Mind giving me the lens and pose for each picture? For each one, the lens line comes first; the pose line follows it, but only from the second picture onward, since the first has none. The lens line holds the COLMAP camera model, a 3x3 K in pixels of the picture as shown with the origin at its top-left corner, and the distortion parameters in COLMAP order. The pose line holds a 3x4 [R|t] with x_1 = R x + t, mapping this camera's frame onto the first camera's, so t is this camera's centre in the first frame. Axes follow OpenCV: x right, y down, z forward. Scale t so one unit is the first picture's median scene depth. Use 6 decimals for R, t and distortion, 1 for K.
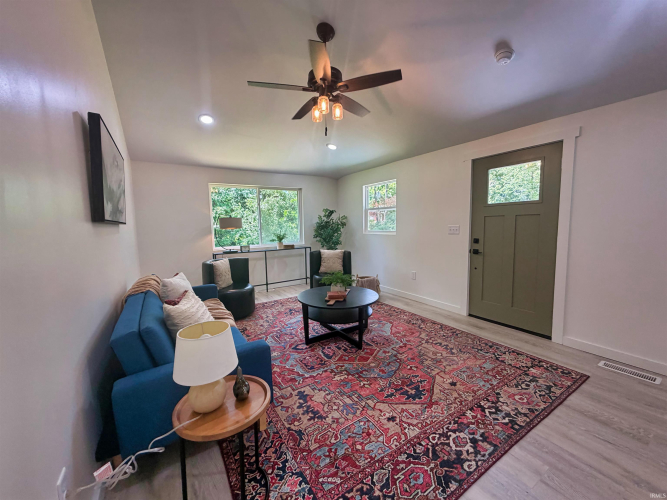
lens RADIAL K [[266.9, 0, 332.0], [0, 266.9, 249.5], [0, 0, 1]] dist [0.001545, -0.000014]
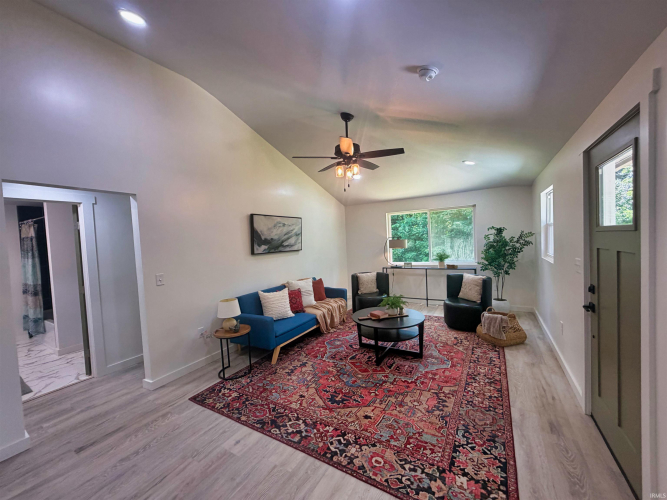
lens RADIAL K [[266.9, 0, 332.0], [0, 266.9, 249.5], [0, 0, 1]] dist [0.001545, -0.000014]
pose [[0.449958, 0.030905, -0.892515, 1.031425], [-0.047091, 0.998832, 0.010845, -0.125827], [0.891807, 0.037150, 0.450887, 0.298998]]
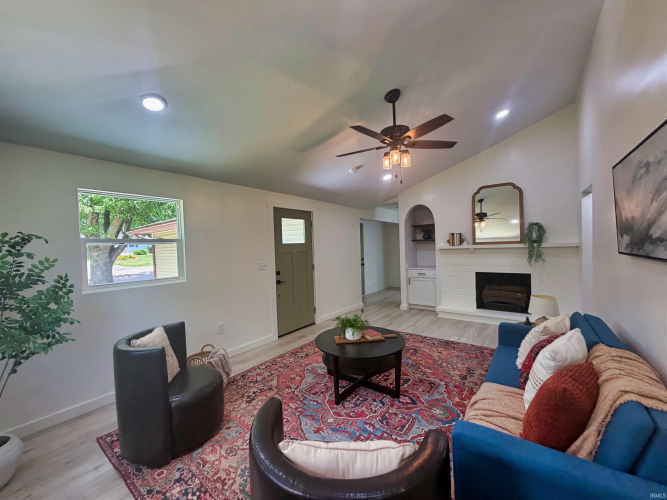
lens RADIAL K [[266.9, 0, 332.0], [0, 266.9, 249.5], [0, 0, 1]] dist [0.001545, -0.000014]
pose [[-0.349392, 0.015015, 0.936856, -0.890293], [0.126882, 0.991420, 0.031430, -0.188872], [-0.928346, 0.129851, -0.348299, 1.524325]]
